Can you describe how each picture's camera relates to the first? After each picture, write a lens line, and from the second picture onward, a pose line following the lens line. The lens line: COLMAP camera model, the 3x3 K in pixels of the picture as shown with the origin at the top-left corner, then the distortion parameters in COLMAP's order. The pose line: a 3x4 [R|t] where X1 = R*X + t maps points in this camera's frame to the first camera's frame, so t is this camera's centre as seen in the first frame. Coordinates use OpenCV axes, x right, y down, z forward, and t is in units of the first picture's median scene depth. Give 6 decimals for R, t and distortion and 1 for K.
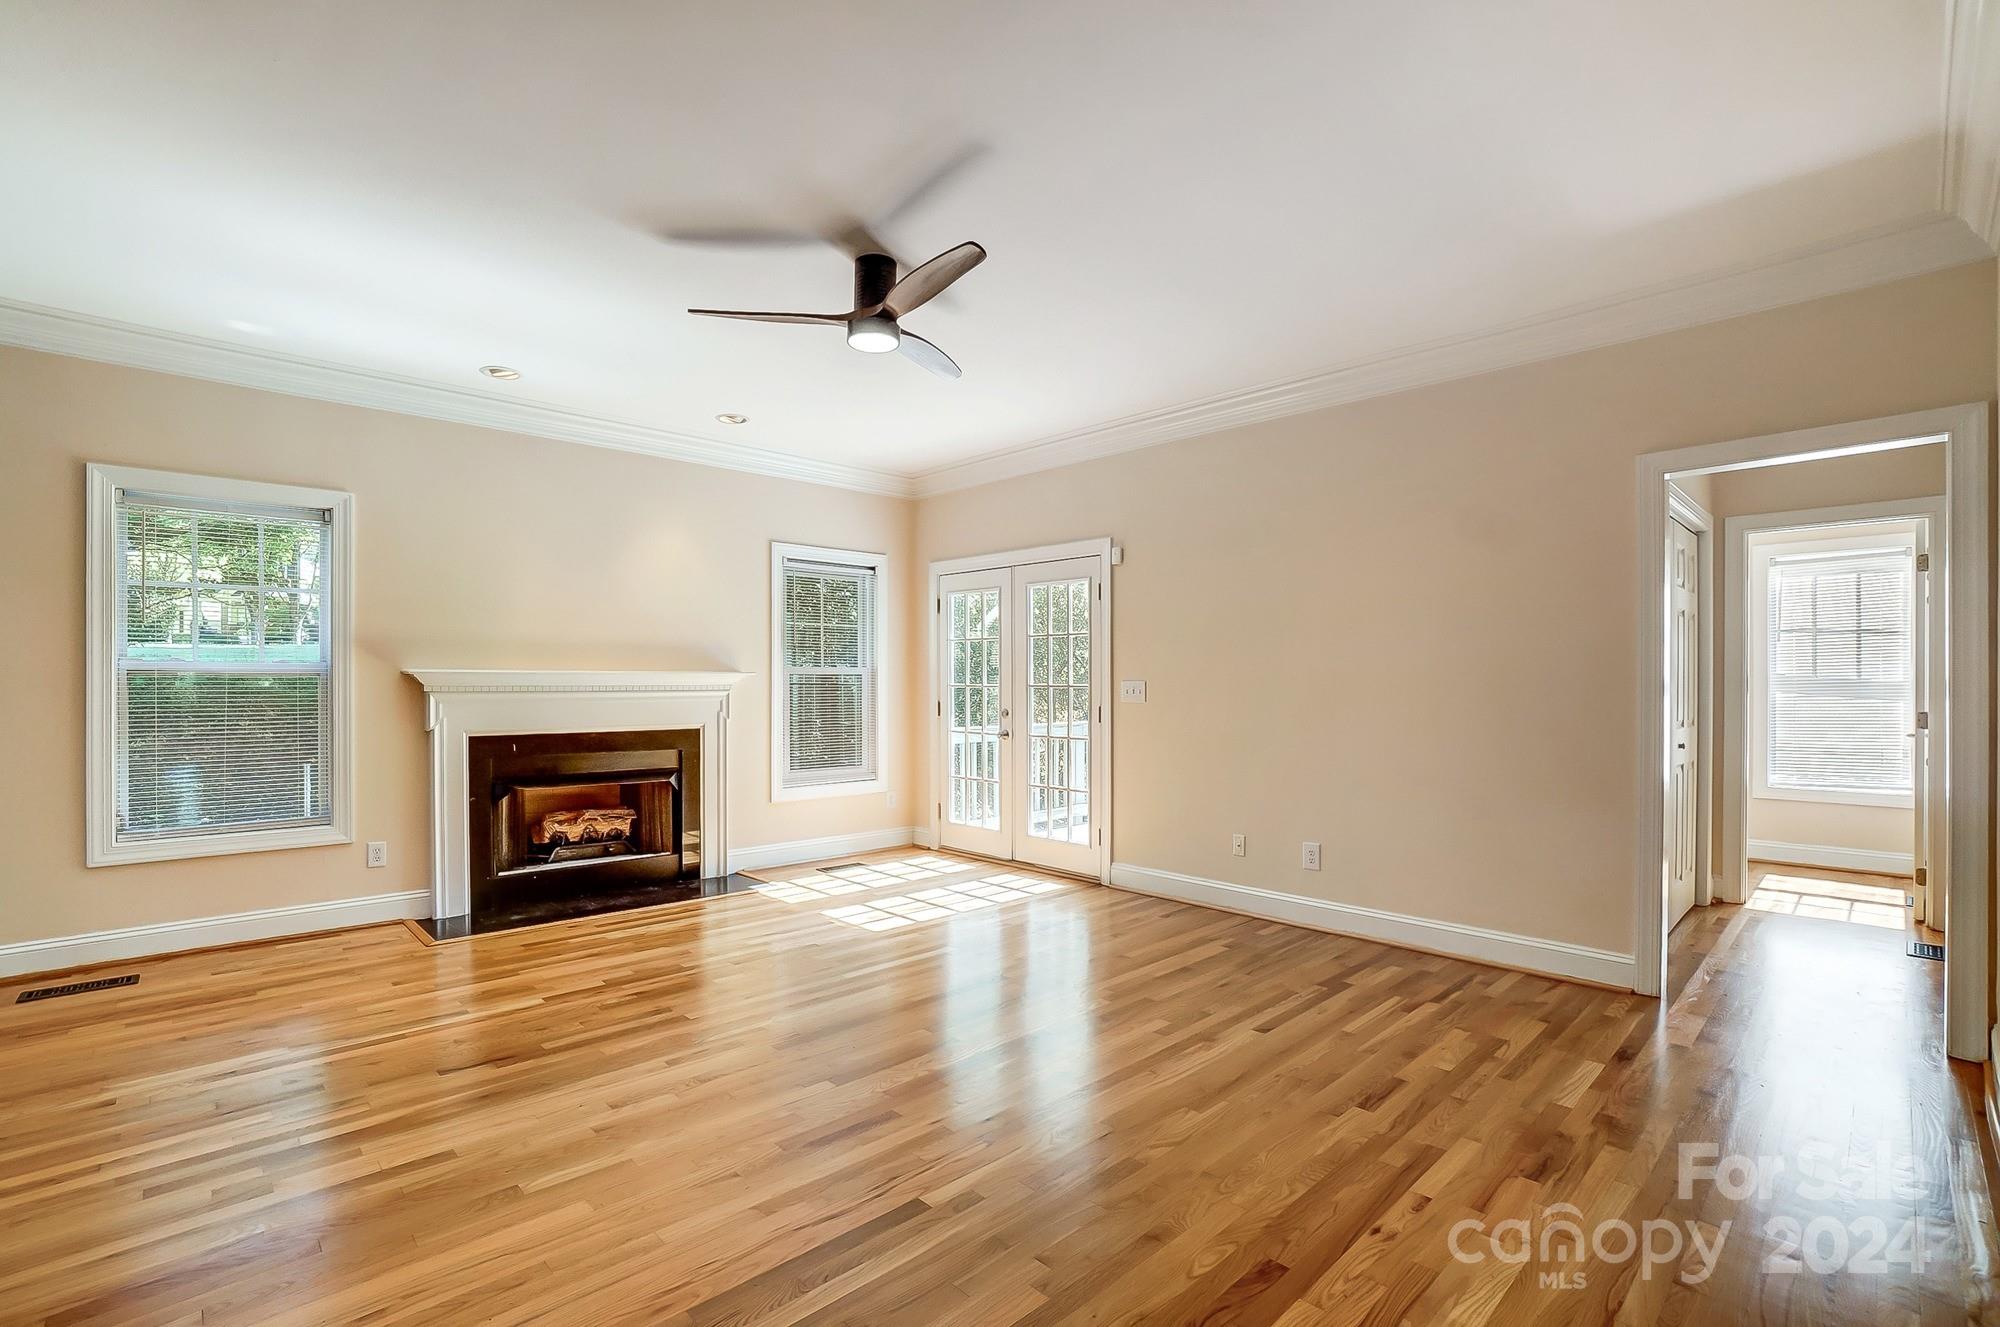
lens RADIAL K [[904.8, 0, 975.3], [0, 904.8, 686.0], [0, 0, 1]] dist [-0.062458, 0.024726]
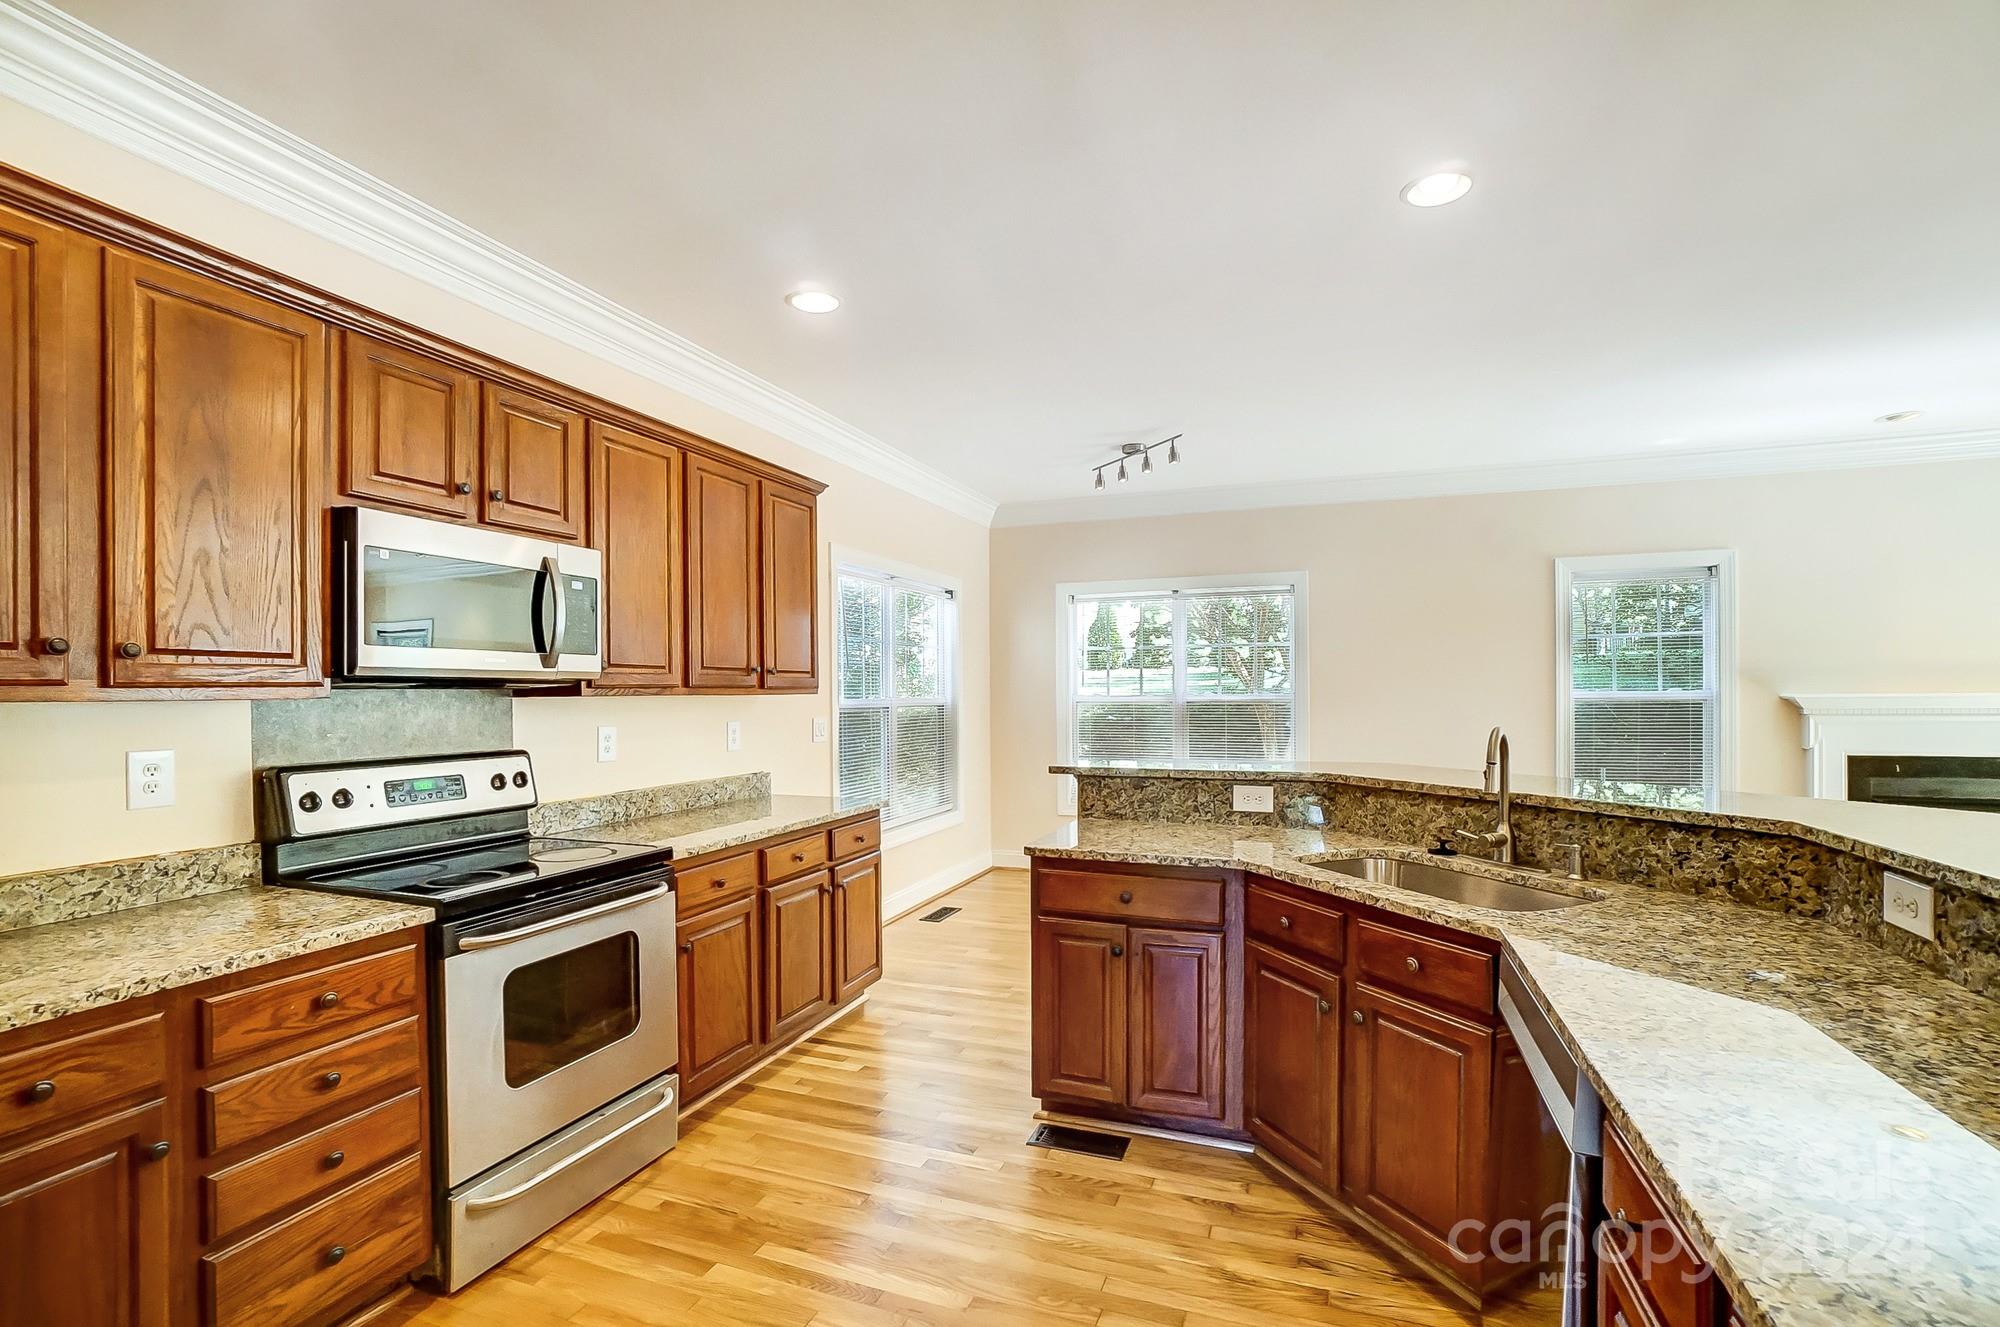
lens RADIAL K [[895.4, 0, 989.8], [0, 895.4, 691.4], [0, 0, 1]] dist [-0.070905, 0.027661]
pose [[0.432371, -0.006338, -0.901673, -0.070798], [0.007079, 0.999968, -0.003634, -0.023895], [0.901668, -0.004812, 0.432403, -0.381471]]
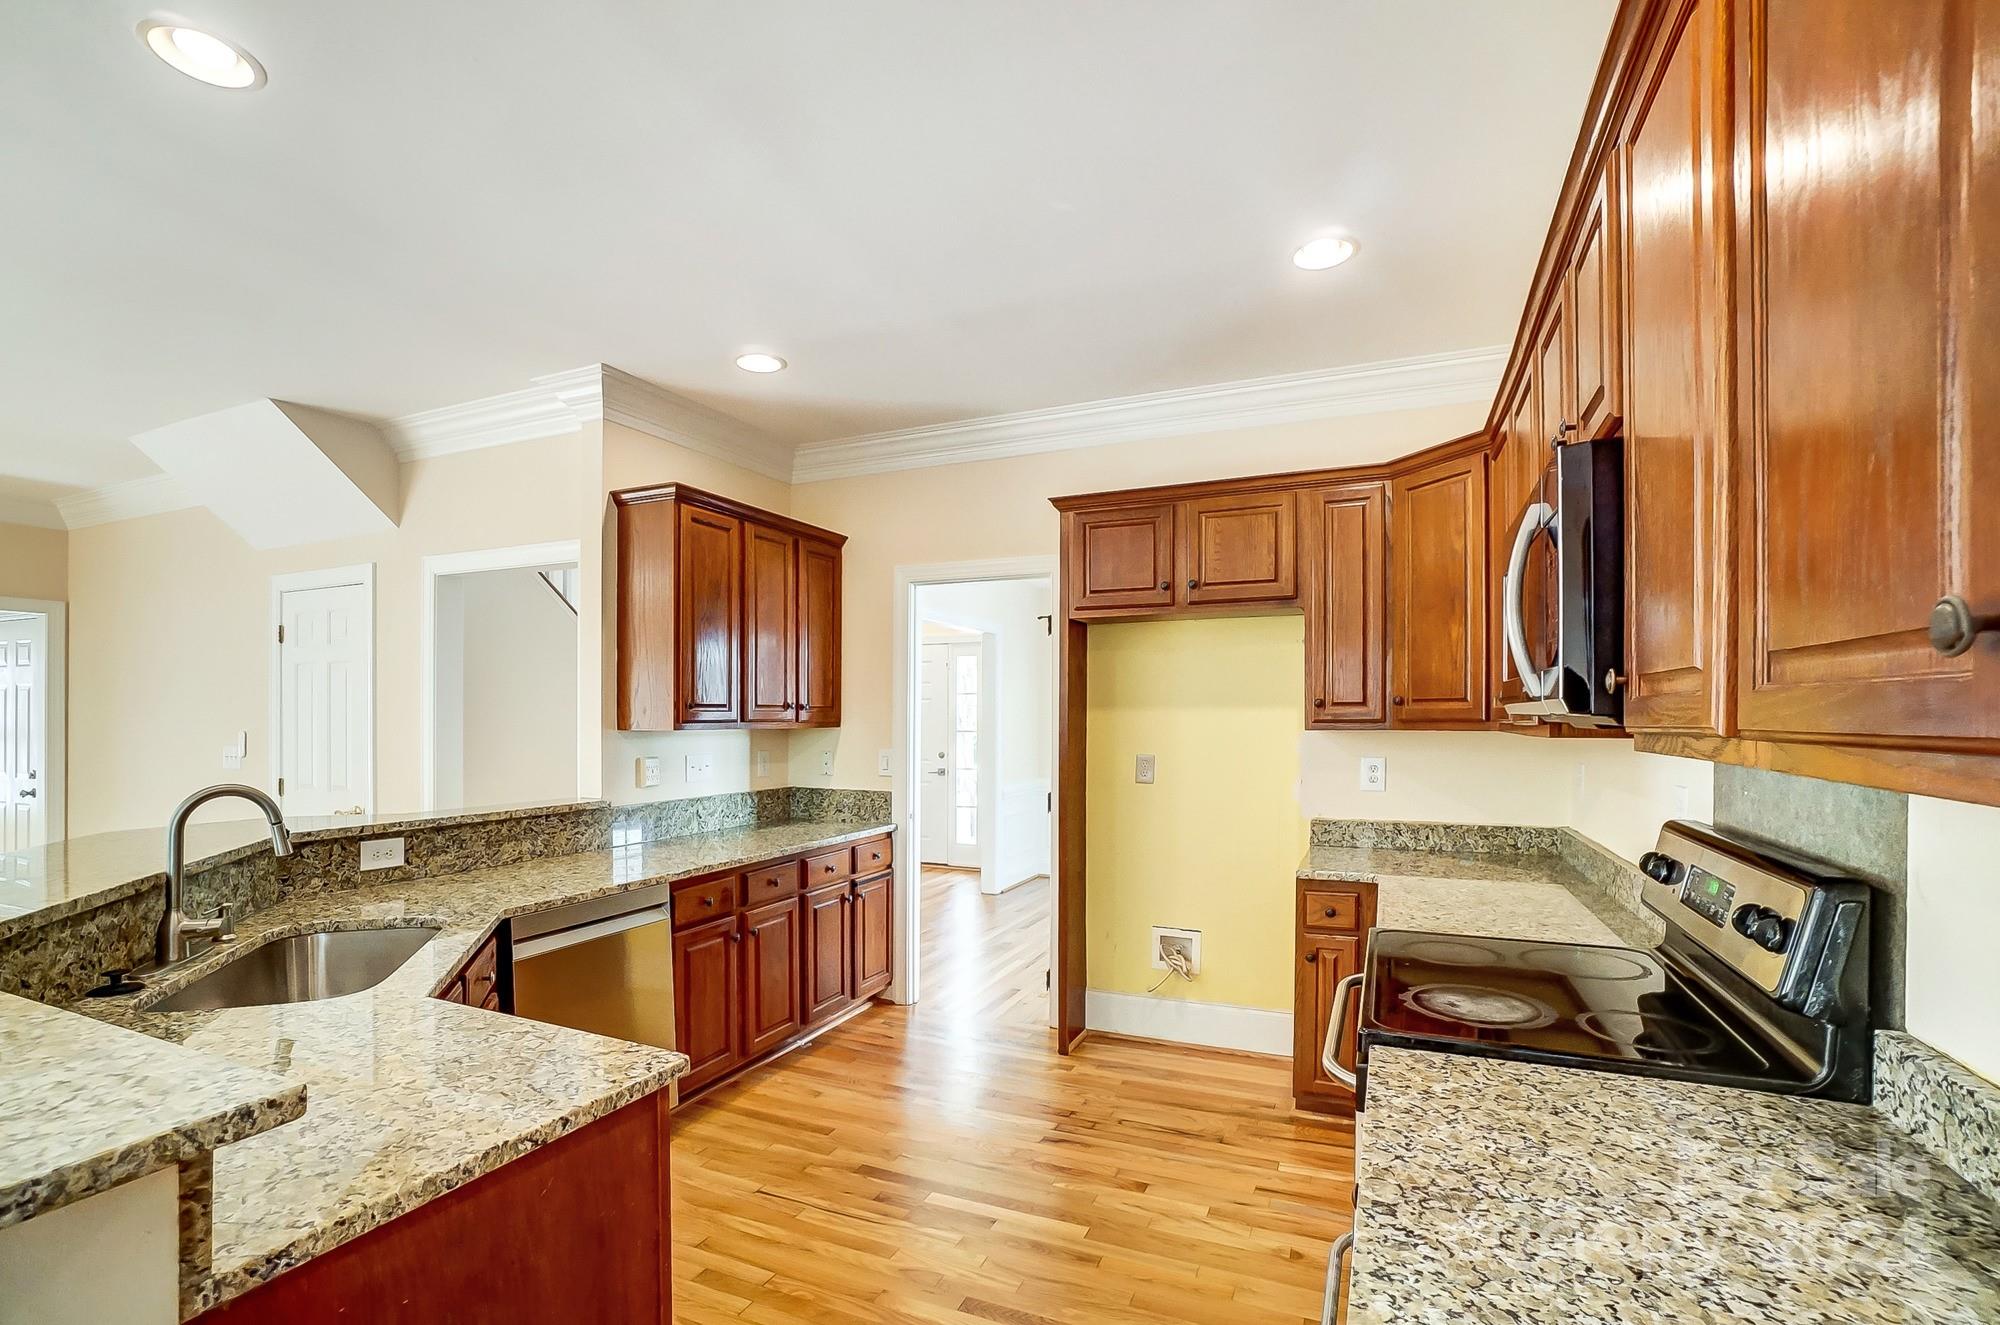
lens RADIAL K [[896.2, 0, 994.4], [0, 896.2, 719.2], [0, 0, 1]] dist [-0.059799, 0.023274]
pose [[-0.397045, -0.005910, 0.917780, -0.840218], [-0.000101, 0.999980, 0.006395, -0.036160], [-0.917799, 0.002447, -0.397037, -0.106791]]
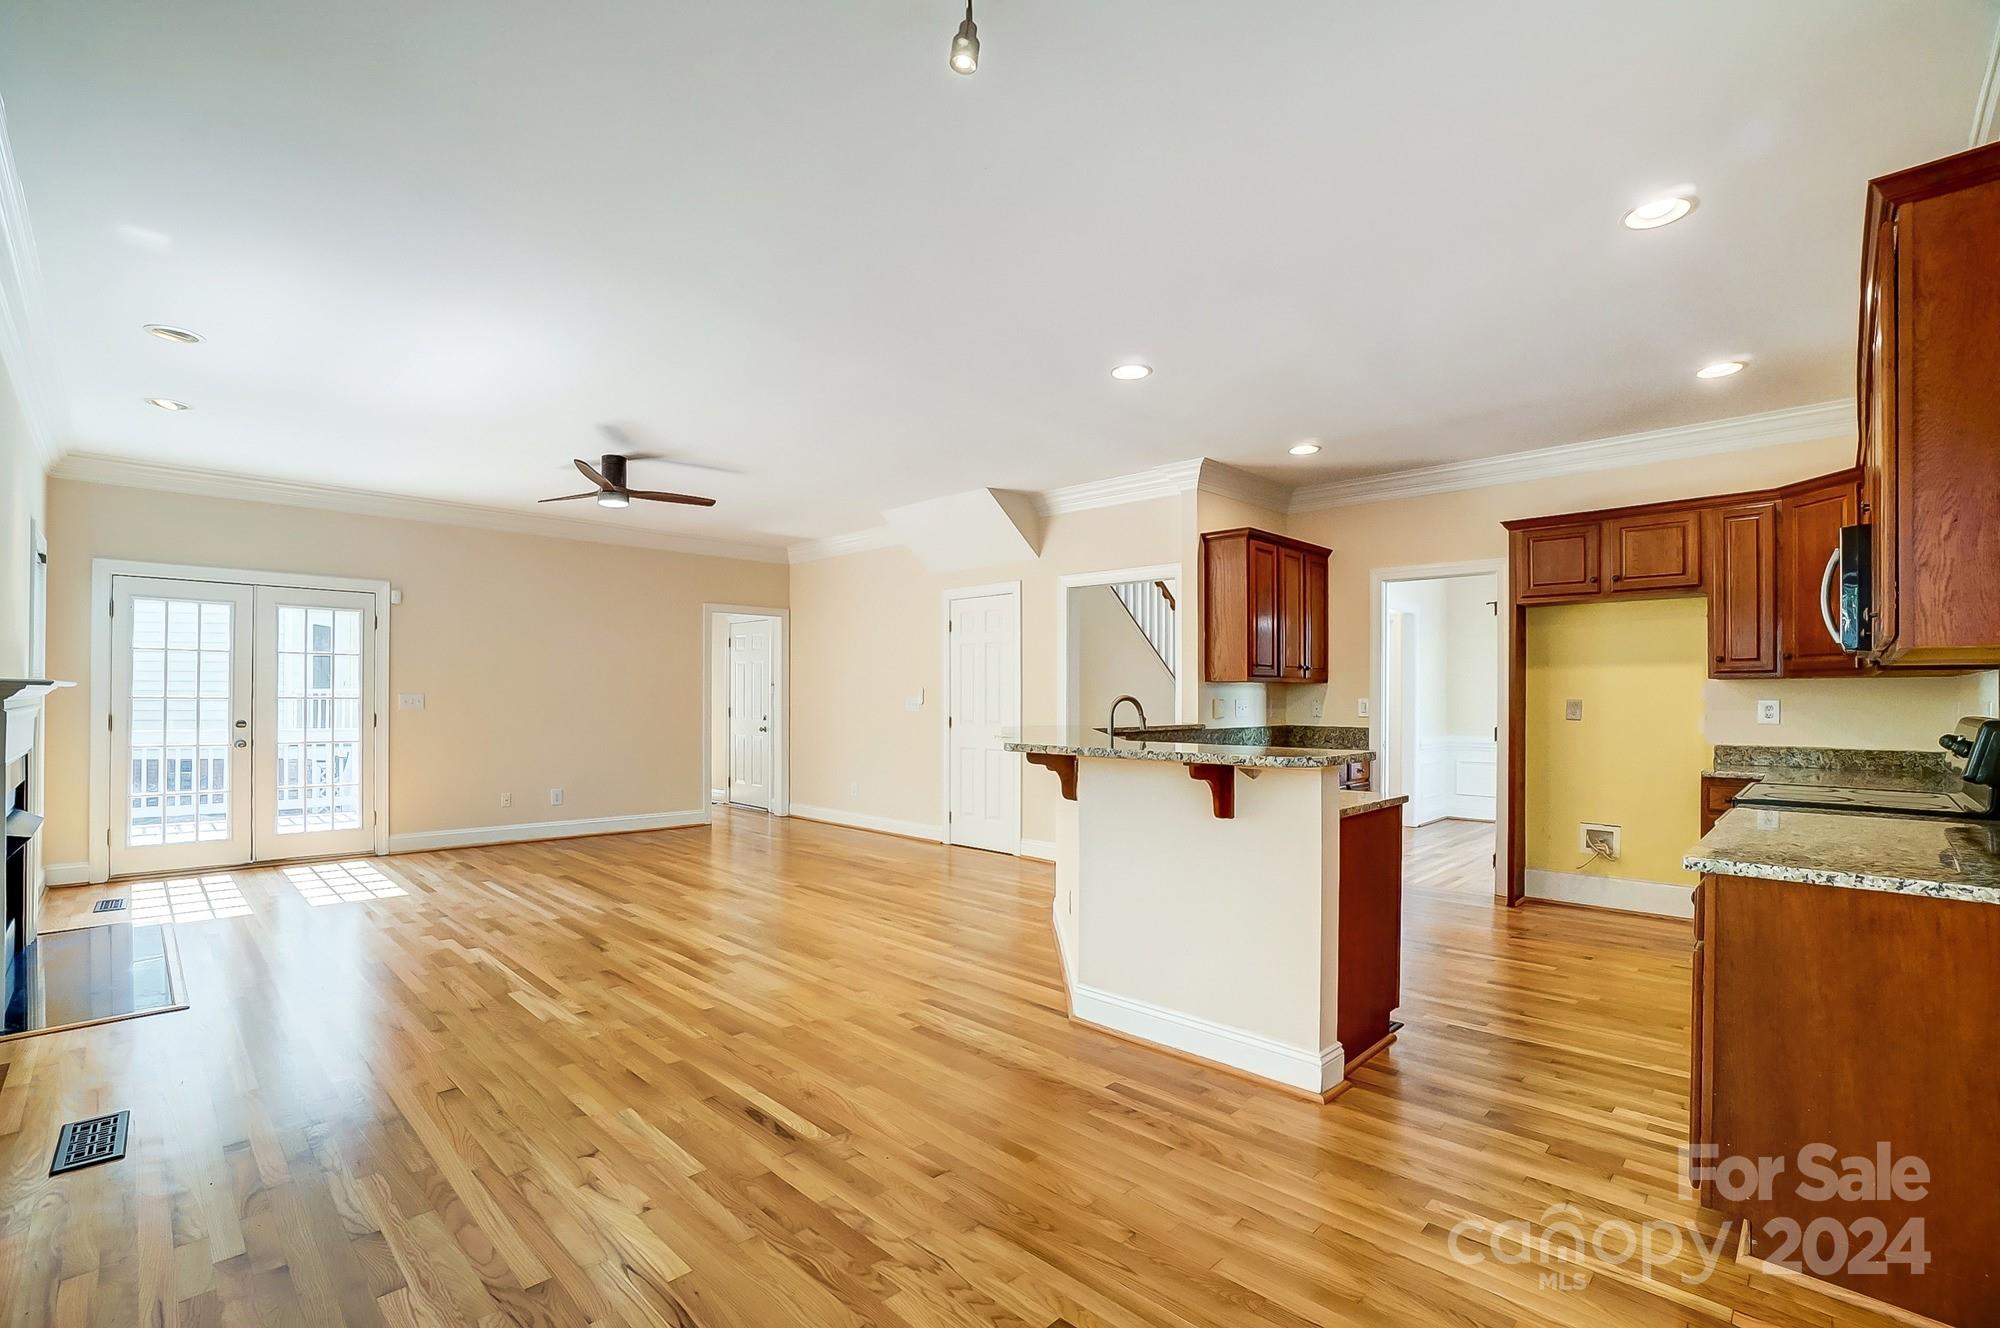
lens RADIAL K [[895.4, 0, 989.8], [0, 895.4, 691.9], [0, 0, 1]] dist [-0.070905, 0.027661]
pose [[-0.040557, 0.001363, 0.999176, -1.207095], [-0.001111, 0.999998, -0.001409, -0.007479], [-0.999177, -0.001167, -0.040556, 0.215750]]
